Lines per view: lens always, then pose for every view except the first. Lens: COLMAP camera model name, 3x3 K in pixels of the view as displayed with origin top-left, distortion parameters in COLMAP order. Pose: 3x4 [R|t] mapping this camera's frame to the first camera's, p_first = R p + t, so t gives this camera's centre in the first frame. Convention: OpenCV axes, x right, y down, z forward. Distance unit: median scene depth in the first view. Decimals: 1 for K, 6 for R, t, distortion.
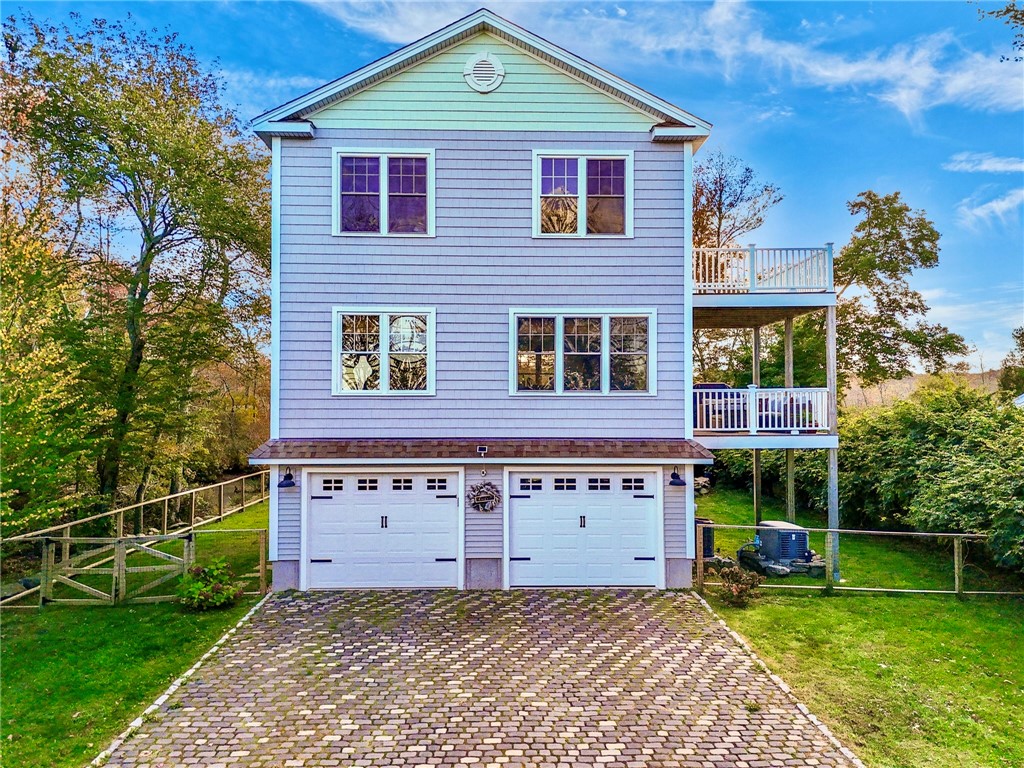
lens RADIAL K [[768.5, 0, 512.0], [0, 768.5, 384.0], [0, 0, 1]] dist [0.005025, -0.001675]
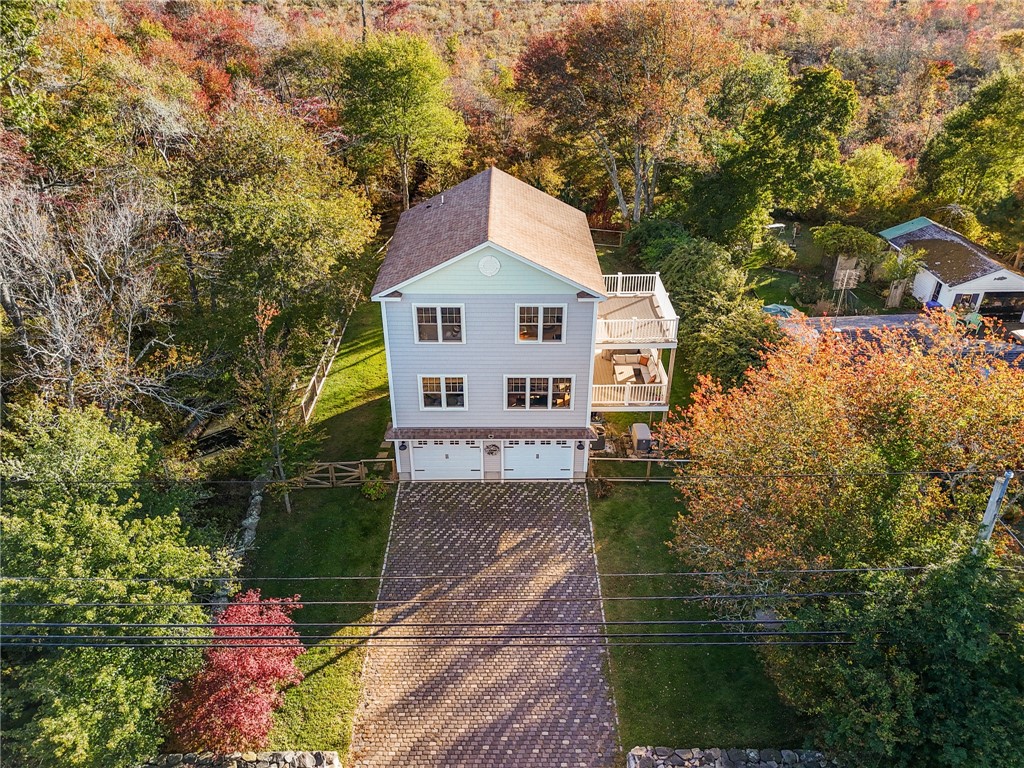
lens RADIAL K [[768.5, 0, 512.0], [0, 768.5, 384.0], [0, 0, 1]] dist [0.005025, -0.001675]
pose [[0.999773, 0.012876, -0.016995, 0.053959], [-0.001494, 0.837394, 0.546597, -1.193487], [0.021270, -0.546447, 0.837223, -0.724098]]
